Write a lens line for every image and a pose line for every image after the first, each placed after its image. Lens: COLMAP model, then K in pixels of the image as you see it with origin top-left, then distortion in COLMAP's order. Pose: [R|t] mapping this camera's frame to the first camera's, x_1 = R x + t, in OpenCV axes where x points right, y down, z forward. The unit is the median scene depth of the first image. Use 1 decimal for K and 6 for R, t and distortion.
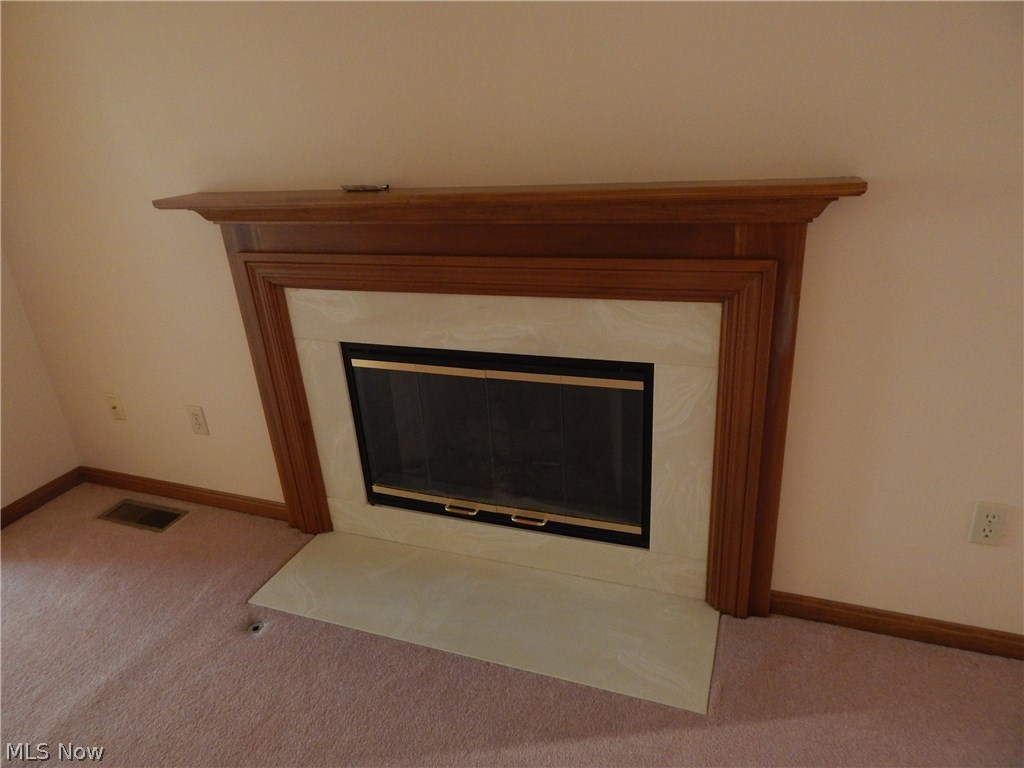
lens RADIAL K [[629.2, 0, 513.1], [0, 629.2, 359.1], [0, 0, 1]] dist [-0.003942, -0.001135]
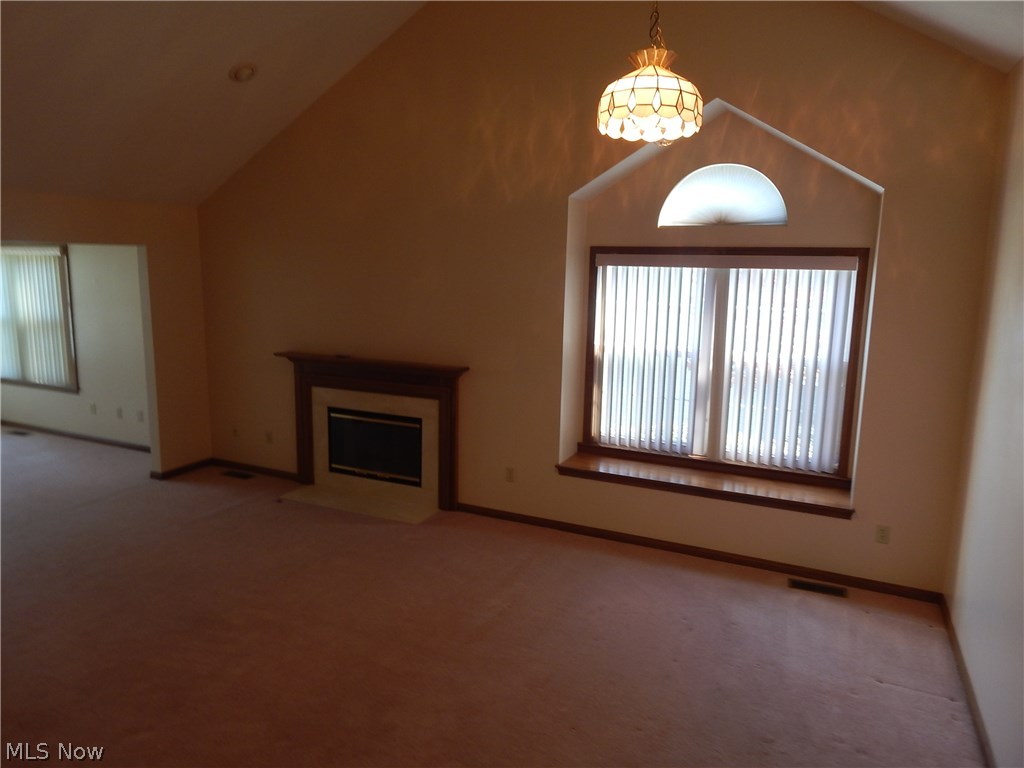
lens RADIAL K [[692.7, 0, 512.0], [0, 692.7, 384.0], [0, 0, 1]] dist [0.047547, -0.037850]
pose [[0.992329, 0.093695, -0.080650, 0.804367], [-0.108258, 0.973606, -0.200929, 0.419456], [0.059695, 0.208118, 0.976280, -2.058805]]
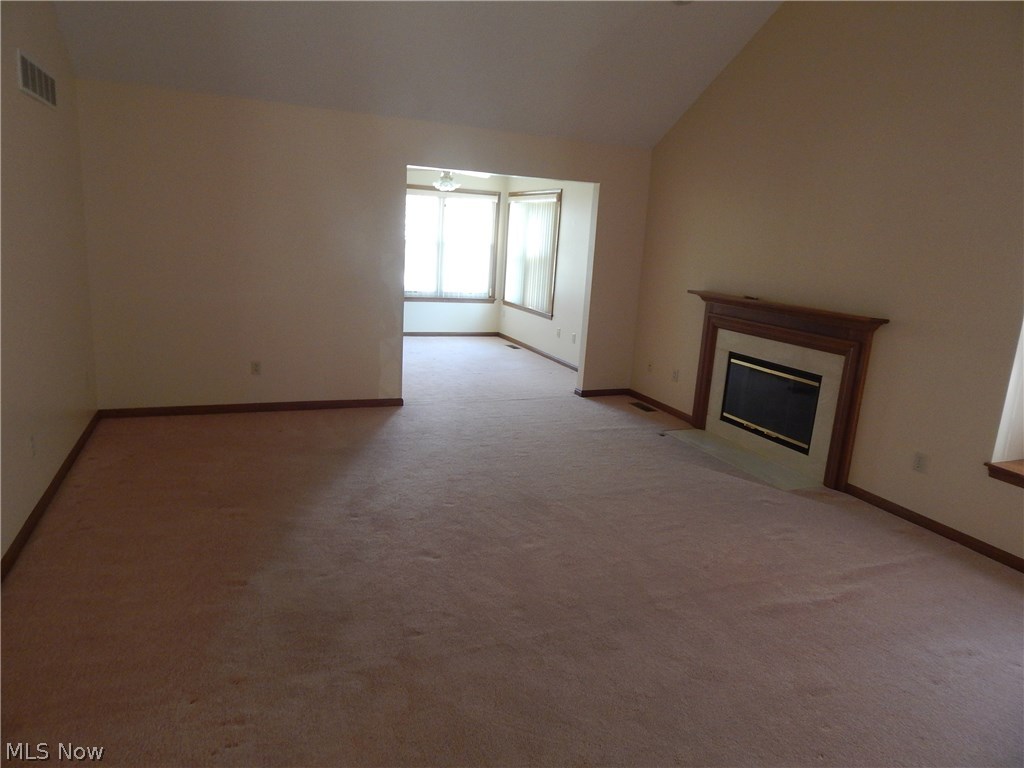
lens RADIAL K [[692.7, 0, 512.0], [0, 692.7, 384.0], [0, 0, 1]] dist [0.047547, -0.037850]
pose [[0.666032, 0.256879, -0.700296, 1.235399], [-0.363918, 0.931420, -0.004453, 0.458944], [0.651126, 0.257816, 0.713839, -1.699790]]
